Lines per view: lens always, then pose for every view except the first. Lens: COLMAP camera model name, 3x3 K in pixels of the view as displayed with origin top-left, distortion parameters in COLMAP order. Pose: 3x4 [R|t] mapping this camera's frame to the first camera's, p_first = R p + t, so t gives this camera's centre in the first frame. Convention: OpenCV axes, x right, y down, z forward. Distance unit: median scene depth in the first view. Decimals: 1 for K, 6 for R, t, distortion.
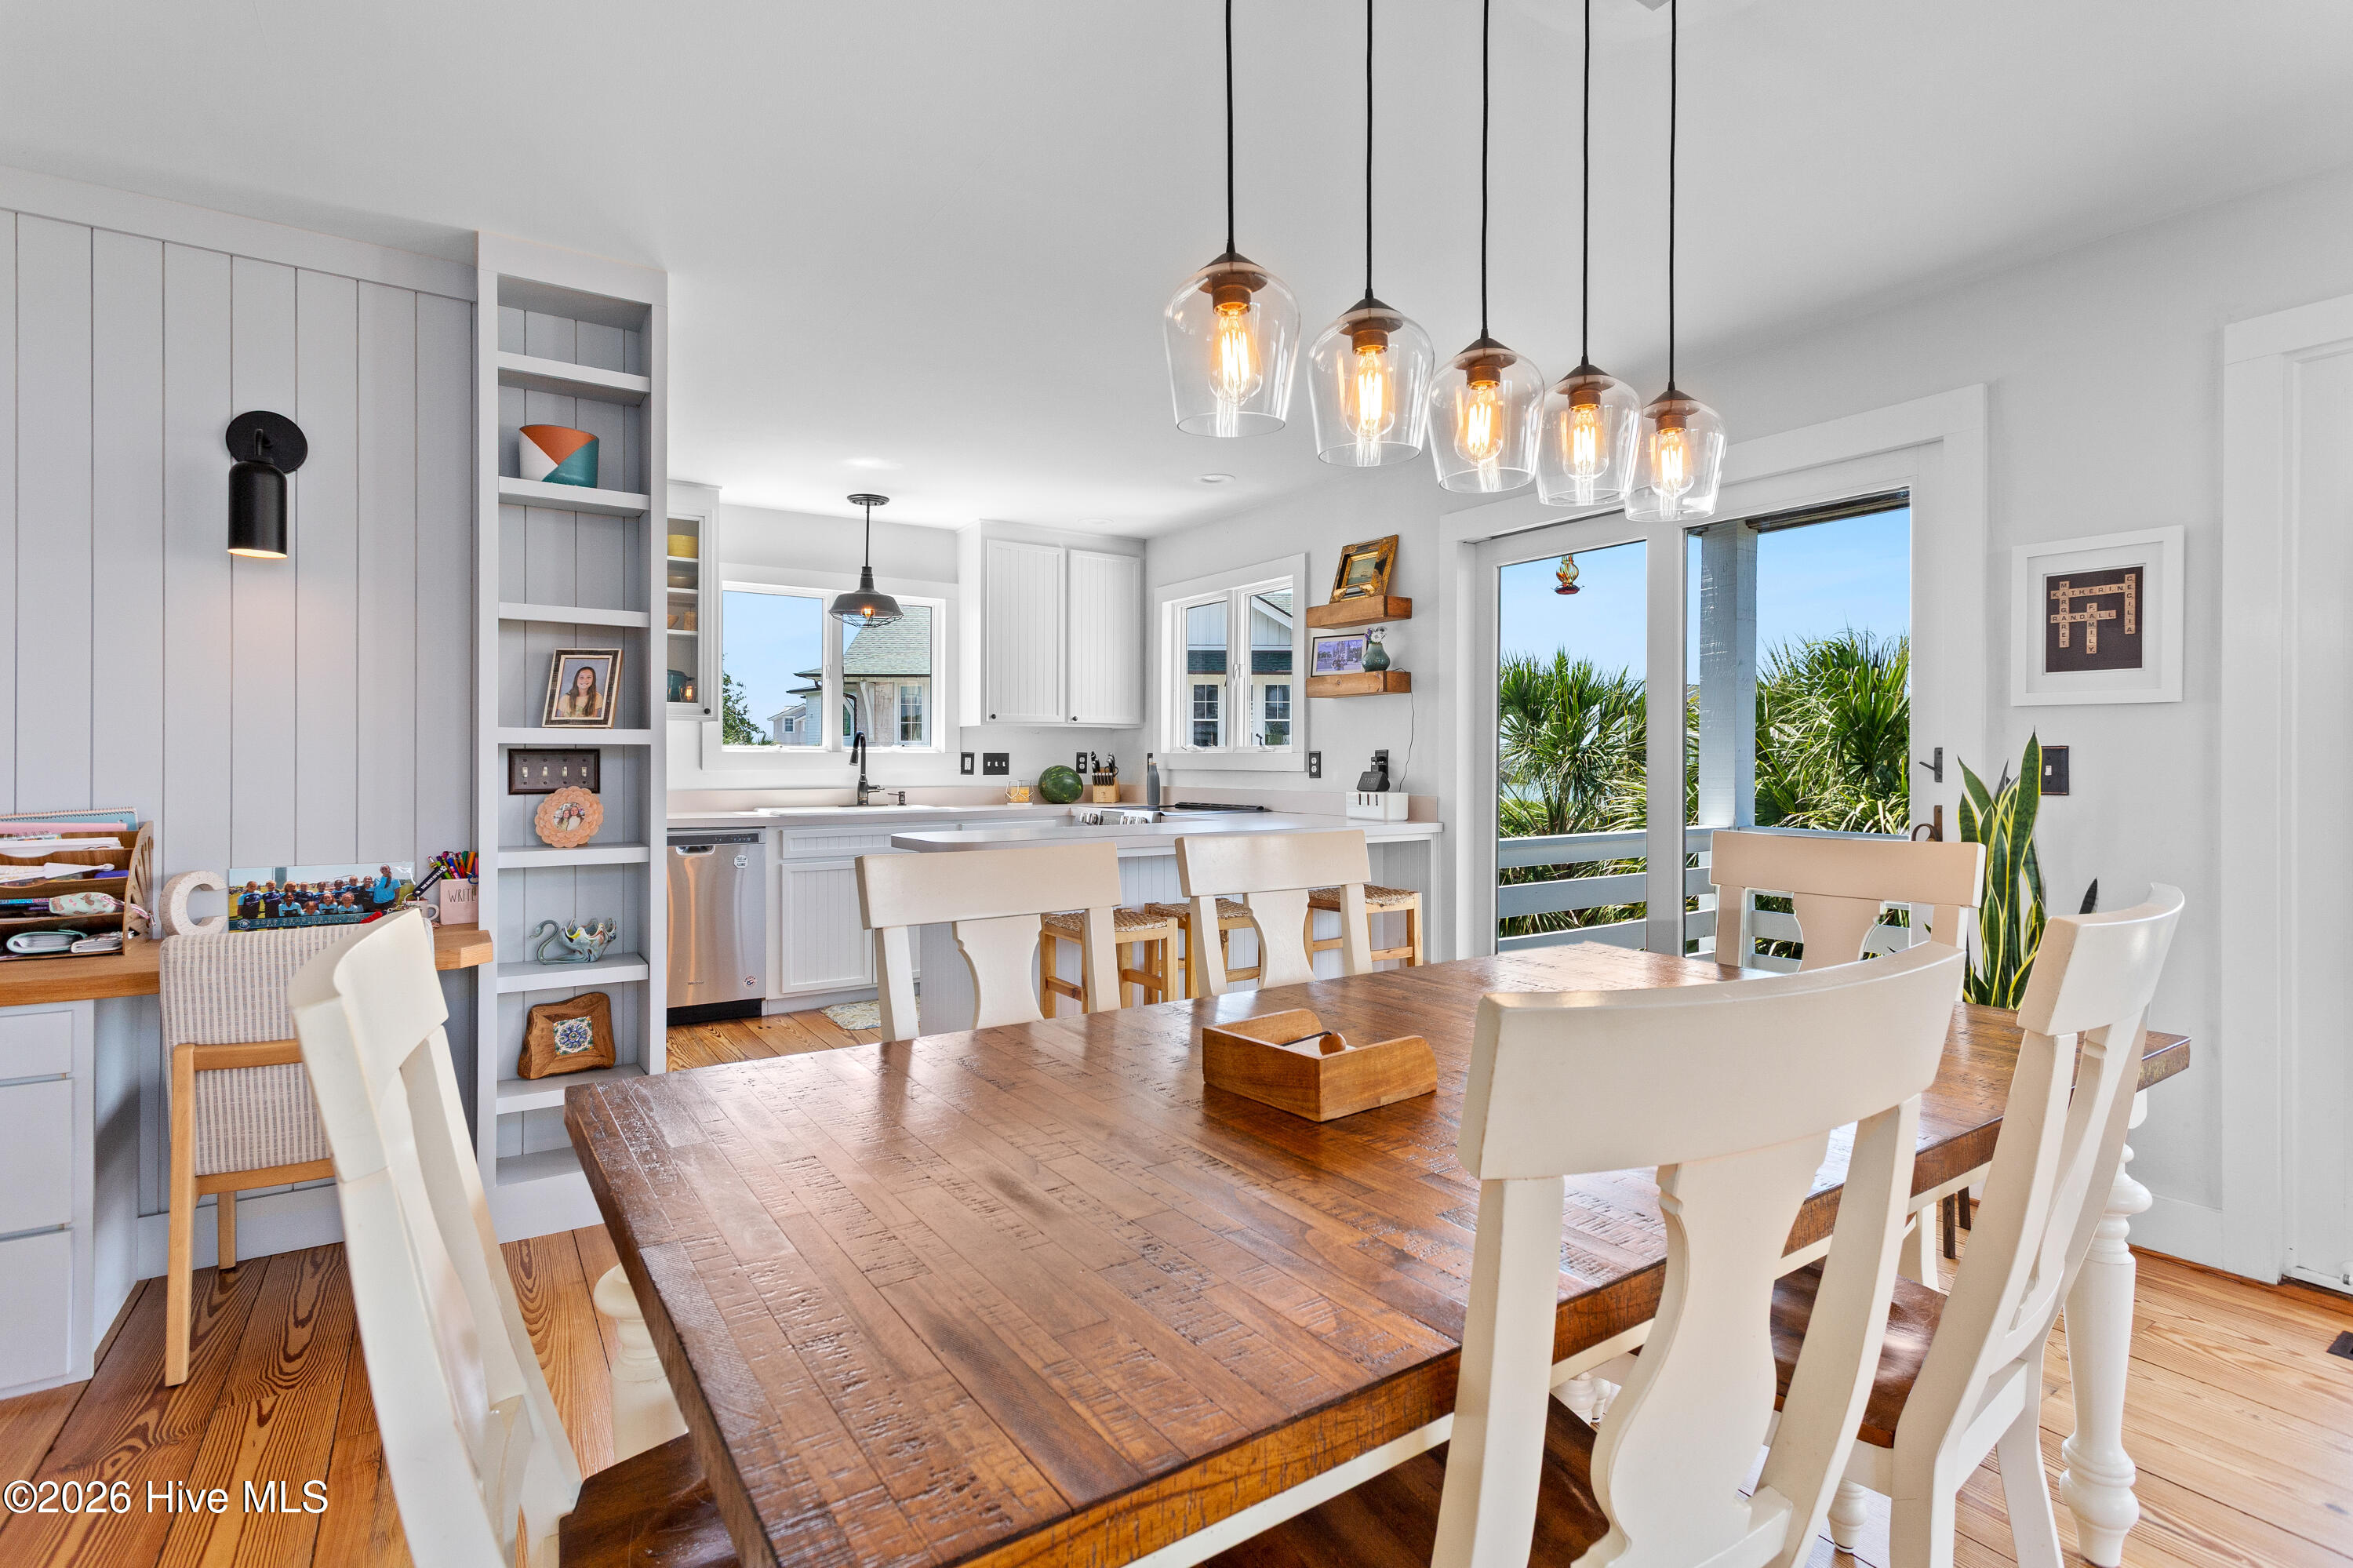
lens RADIAL K [[1145.5, 0, 1176.4], [0, 1145.5, 775.3], [0, 0, 1]] dist [0.002767, 0.003589]
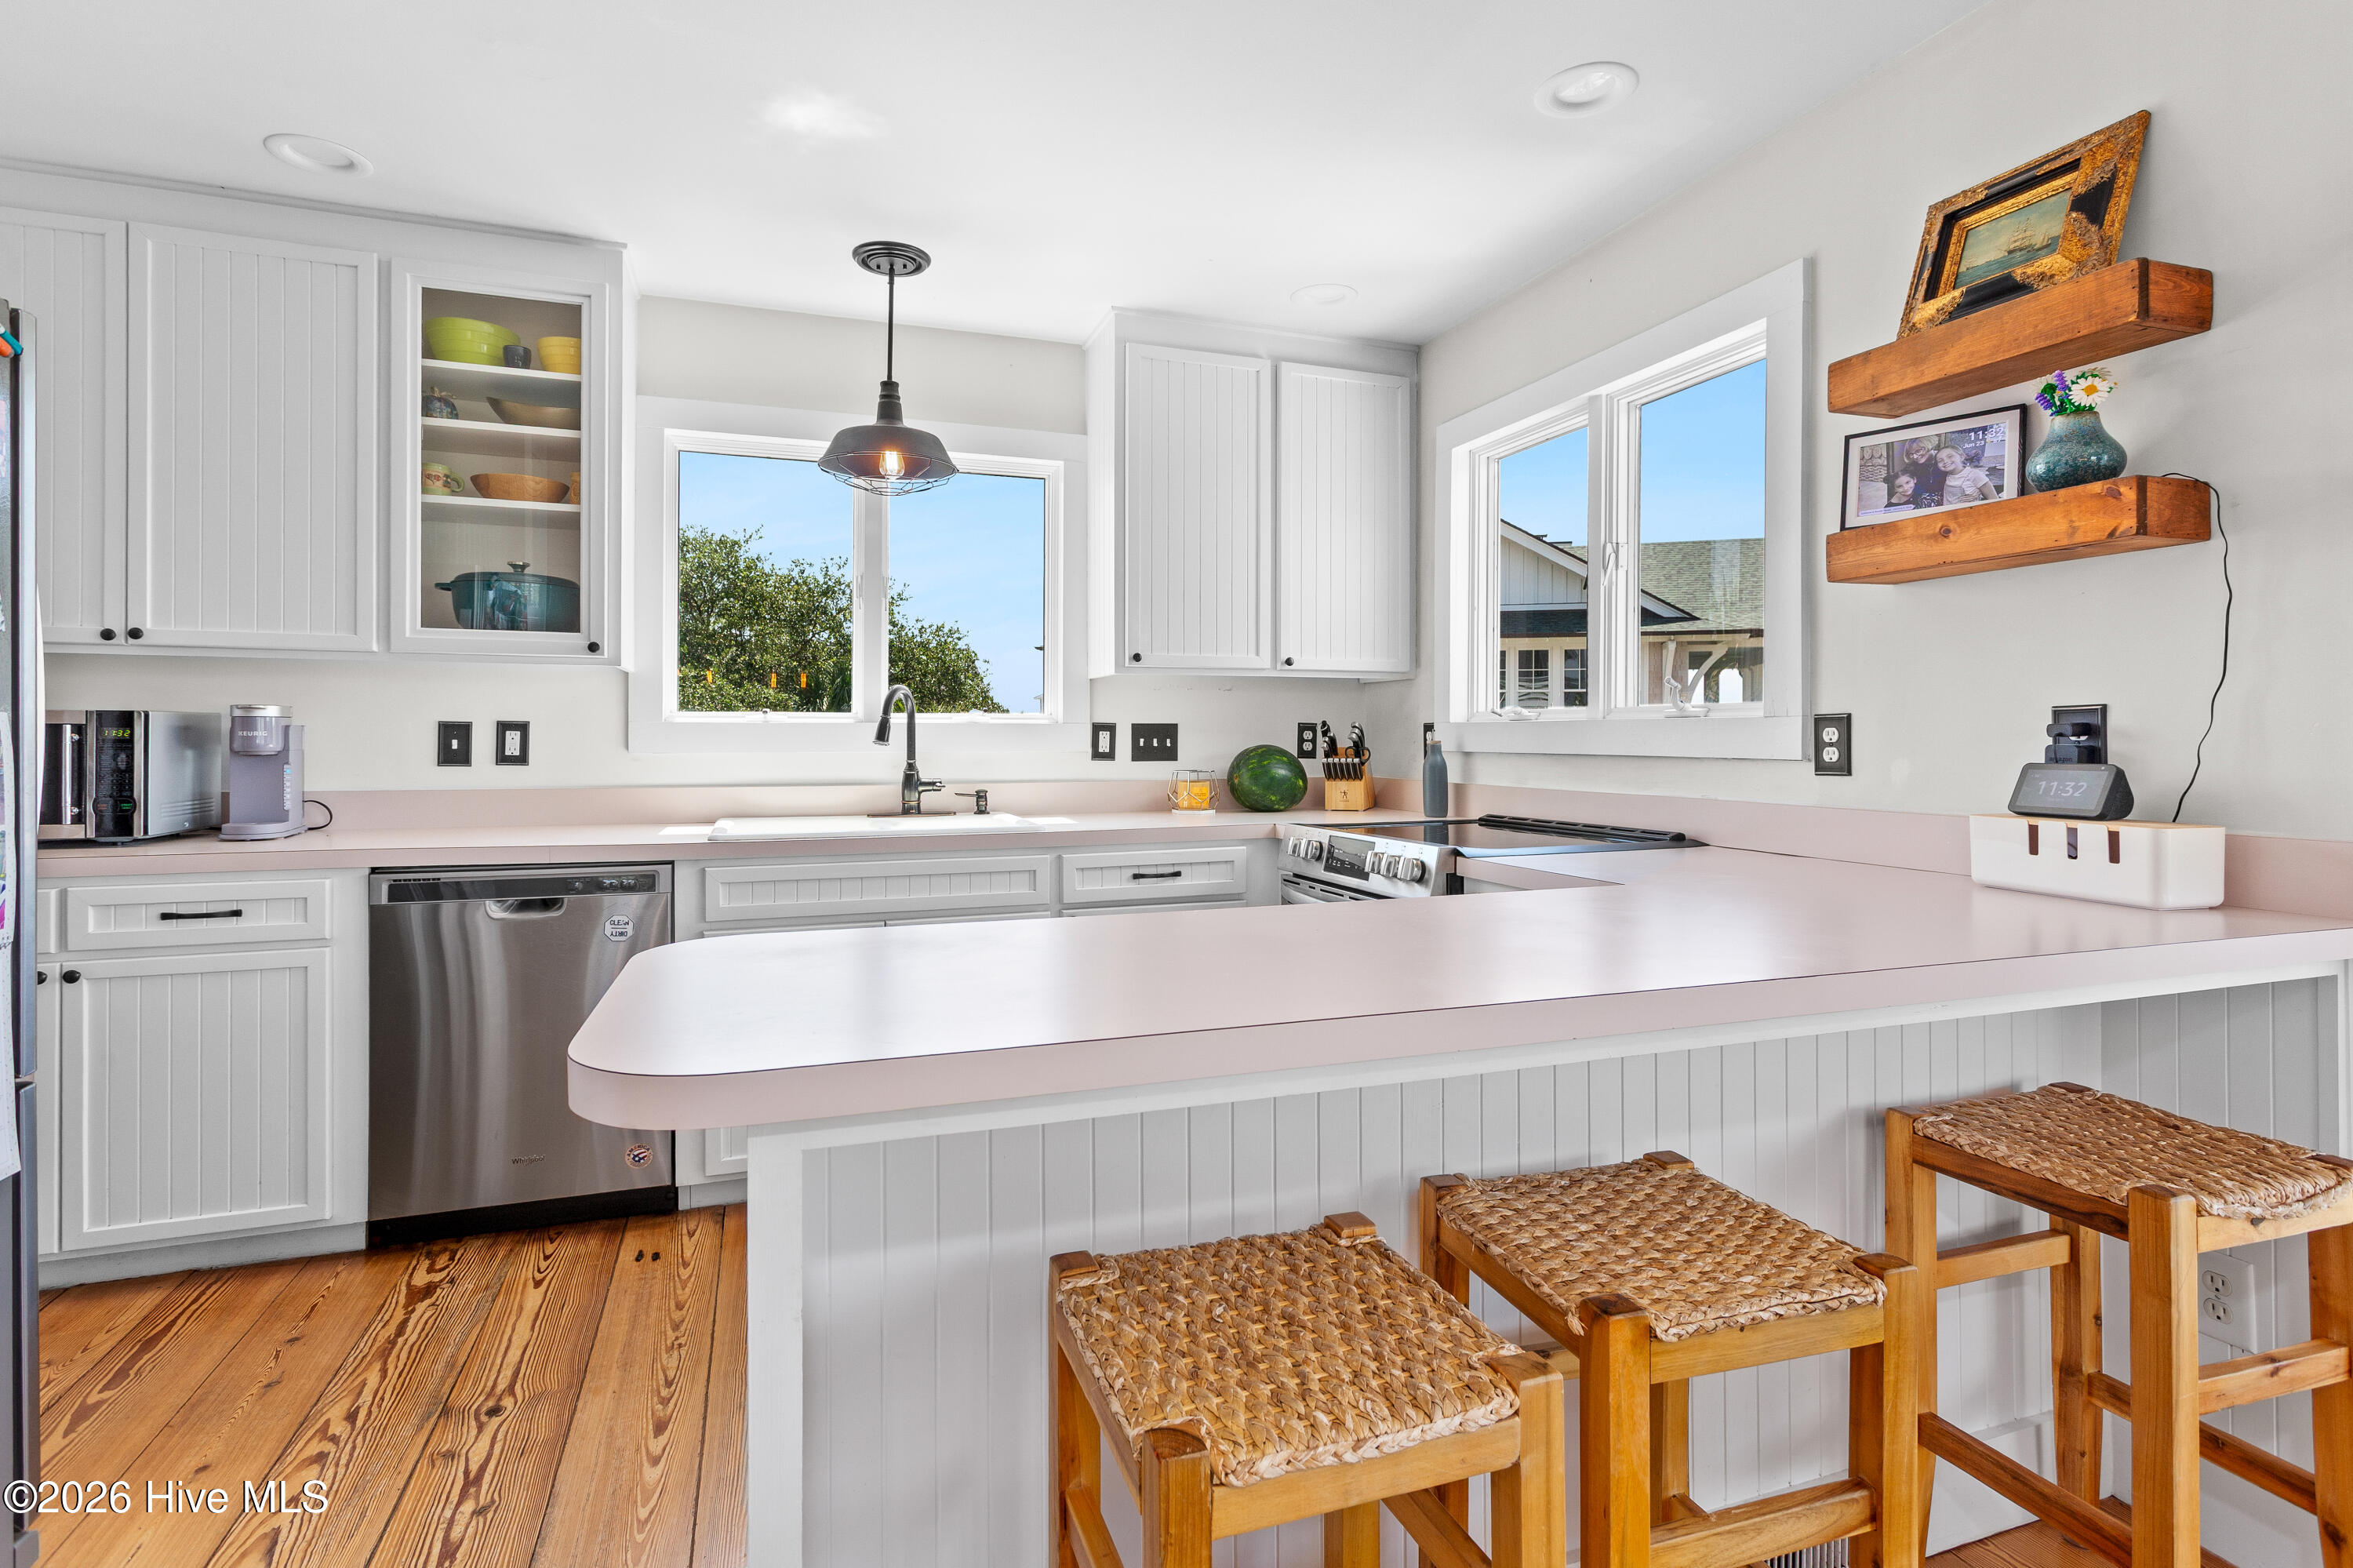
lens RADIAL K [[1145.5, 0, 1087.0], [0, 1145.5, 738.7], [0, 0, 1]] dist [0.002767, 0.003589]
pose [[0.952627, -0.000966, -0.304139, -0.012611], [-0.002831, 0.999923, -0.012044, -0.004717], [0.304128, 0.012334, 0.952551, 0.443278]]
